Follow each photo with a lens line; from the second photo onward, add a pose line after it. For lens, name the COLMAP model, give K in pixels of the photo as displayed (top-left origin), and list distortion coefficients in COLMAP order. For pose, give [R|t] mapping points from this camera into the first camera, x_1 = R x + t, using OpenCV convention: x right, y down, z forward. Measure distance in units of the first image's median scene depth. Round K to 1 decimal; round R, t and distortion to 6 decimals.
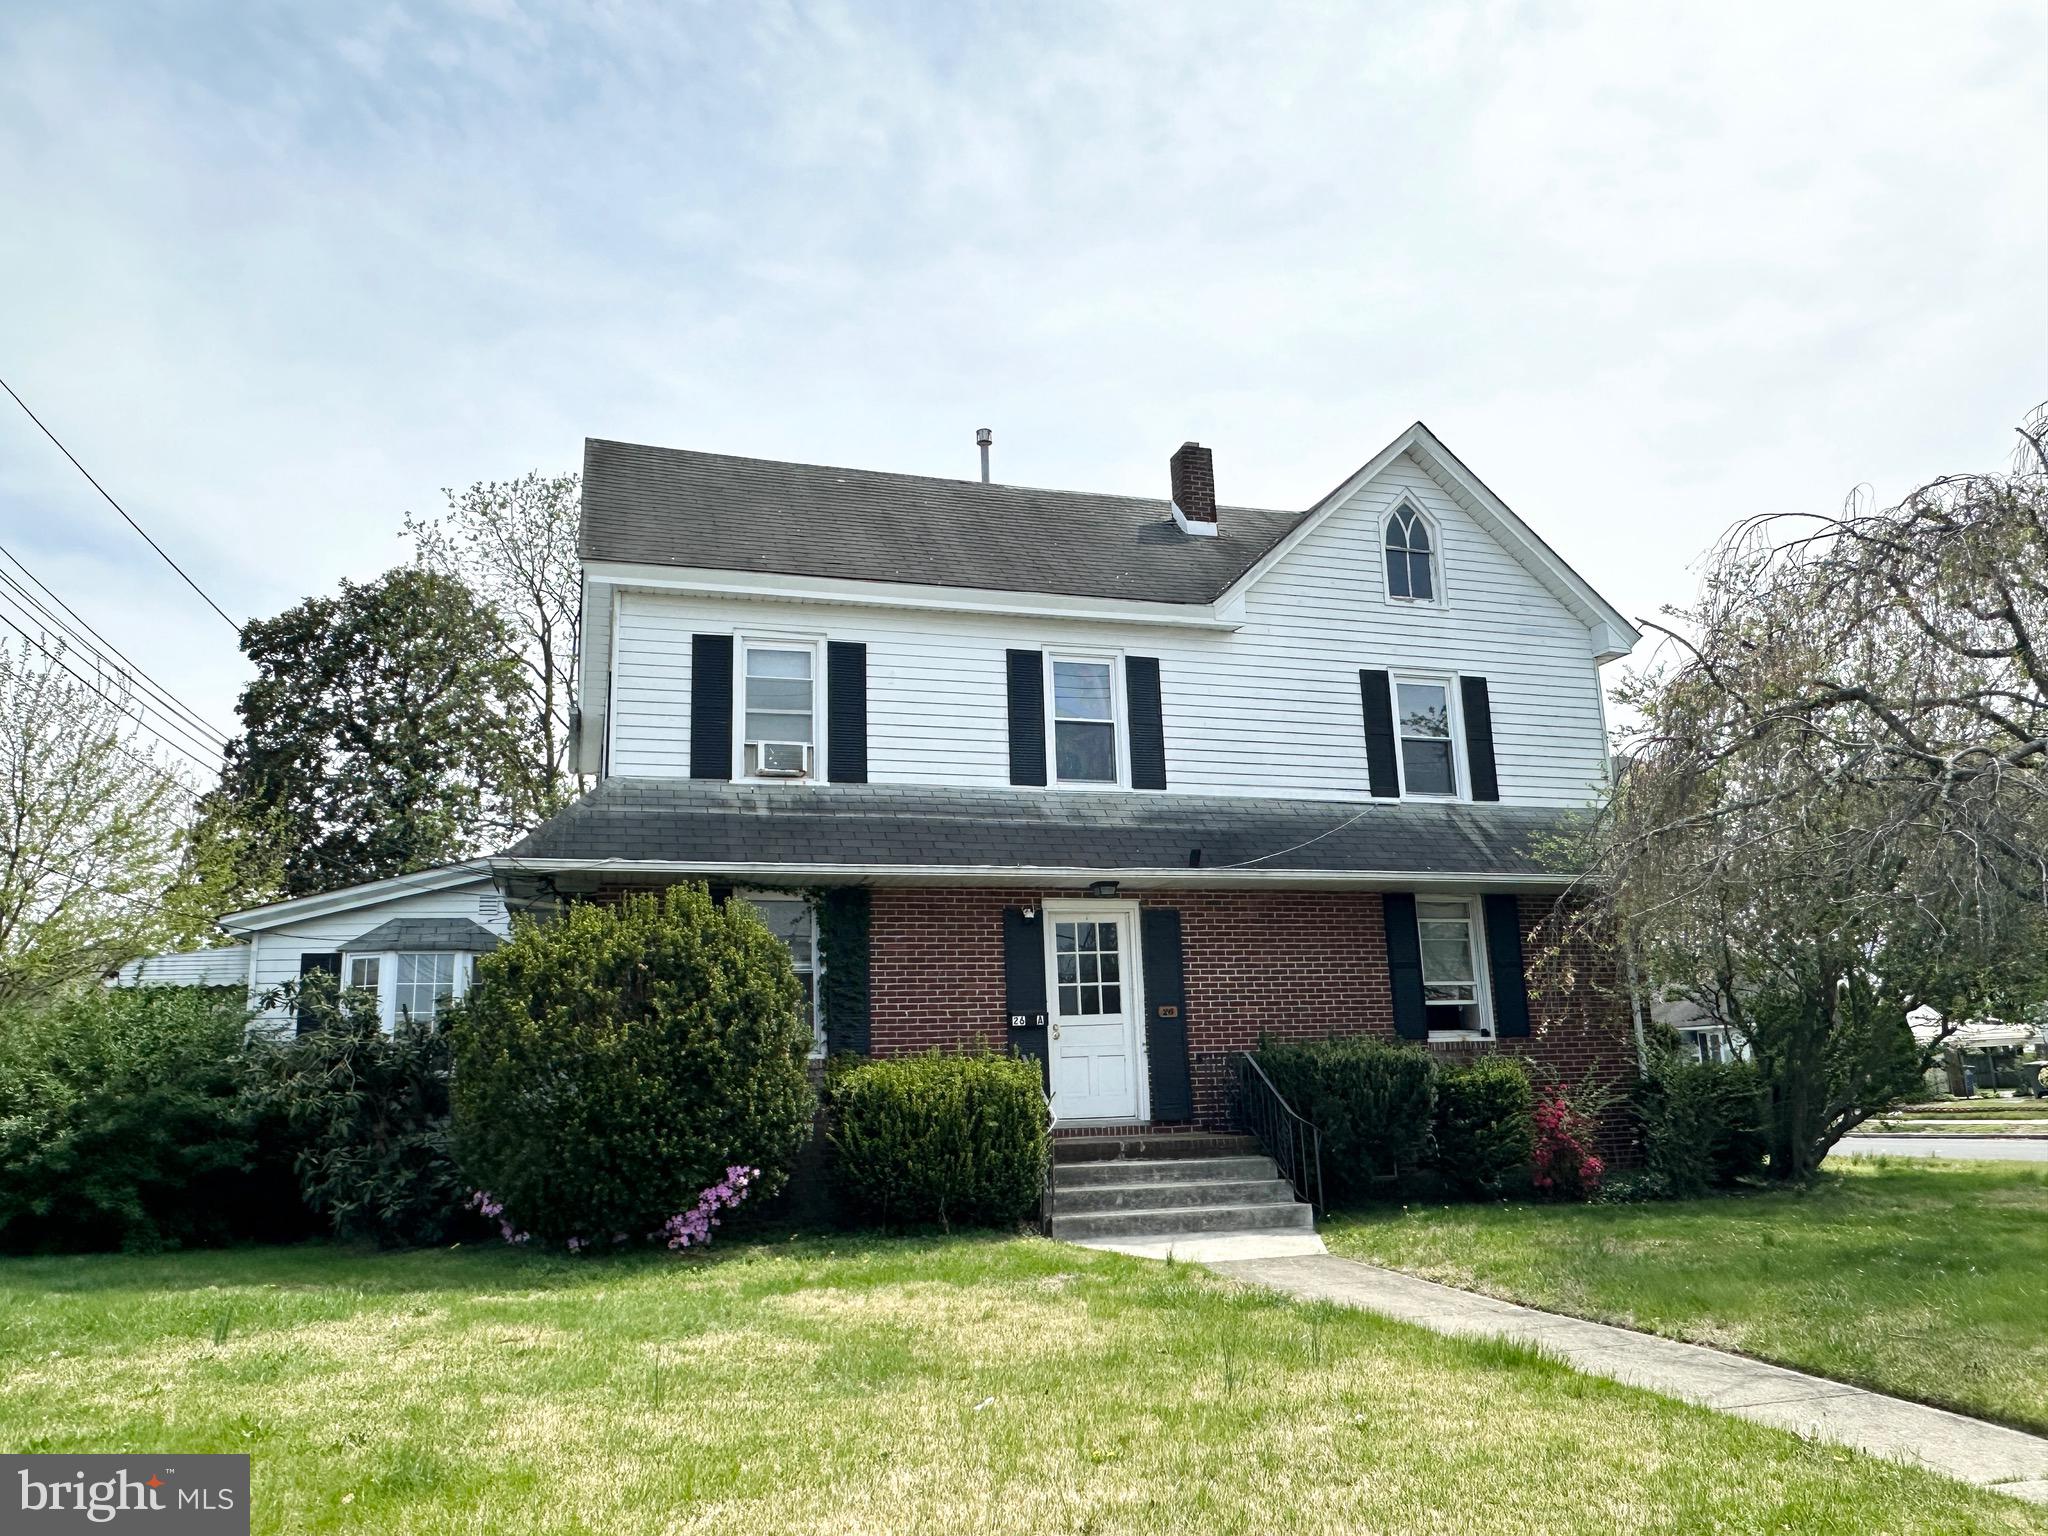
lens RADIAL K [[1381.7, 0, 1067.8], [0, 1381.7, 770.7], [0, 0, 1]] dist [-0.002594, 0.001452]
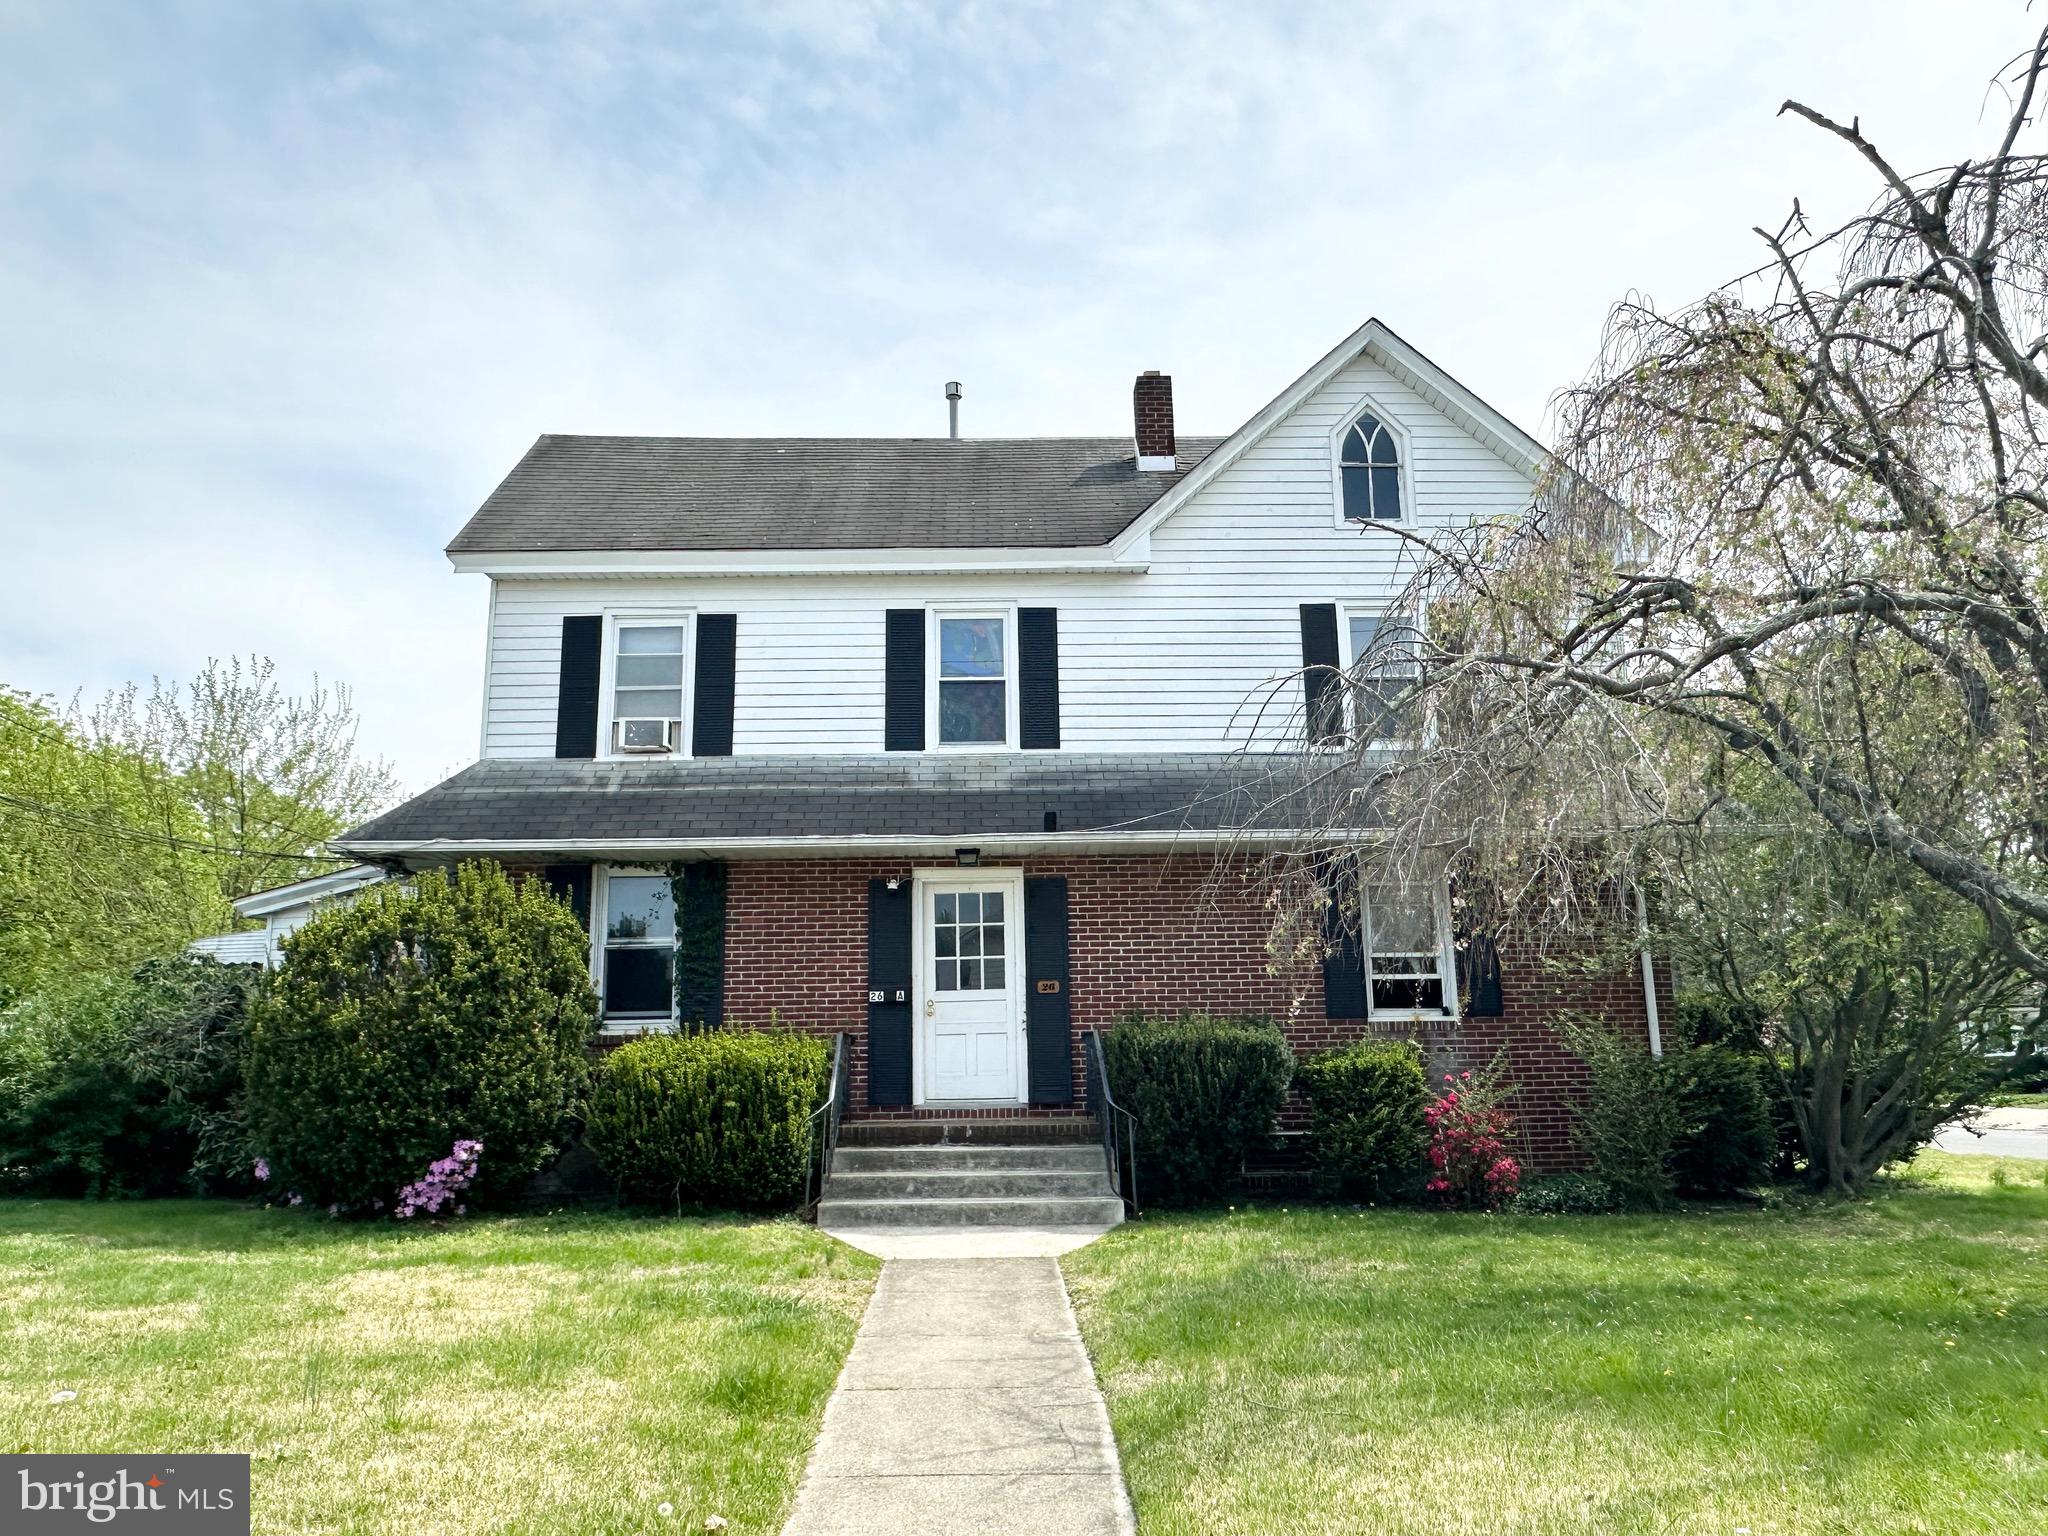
lens RADIAL K [[1381.7, 0, 1067.8], [0, 1381.7, 770.7], [0, 0, 1]] dist [-0.002594, 0.001452]
pose [[0.963091, -0.040382, -0.266130, 0.341550], [0.045631, 0.998866, 0.013568, 0.017166], [0.265281, -0.025211, 0.963842, 0.111697]]
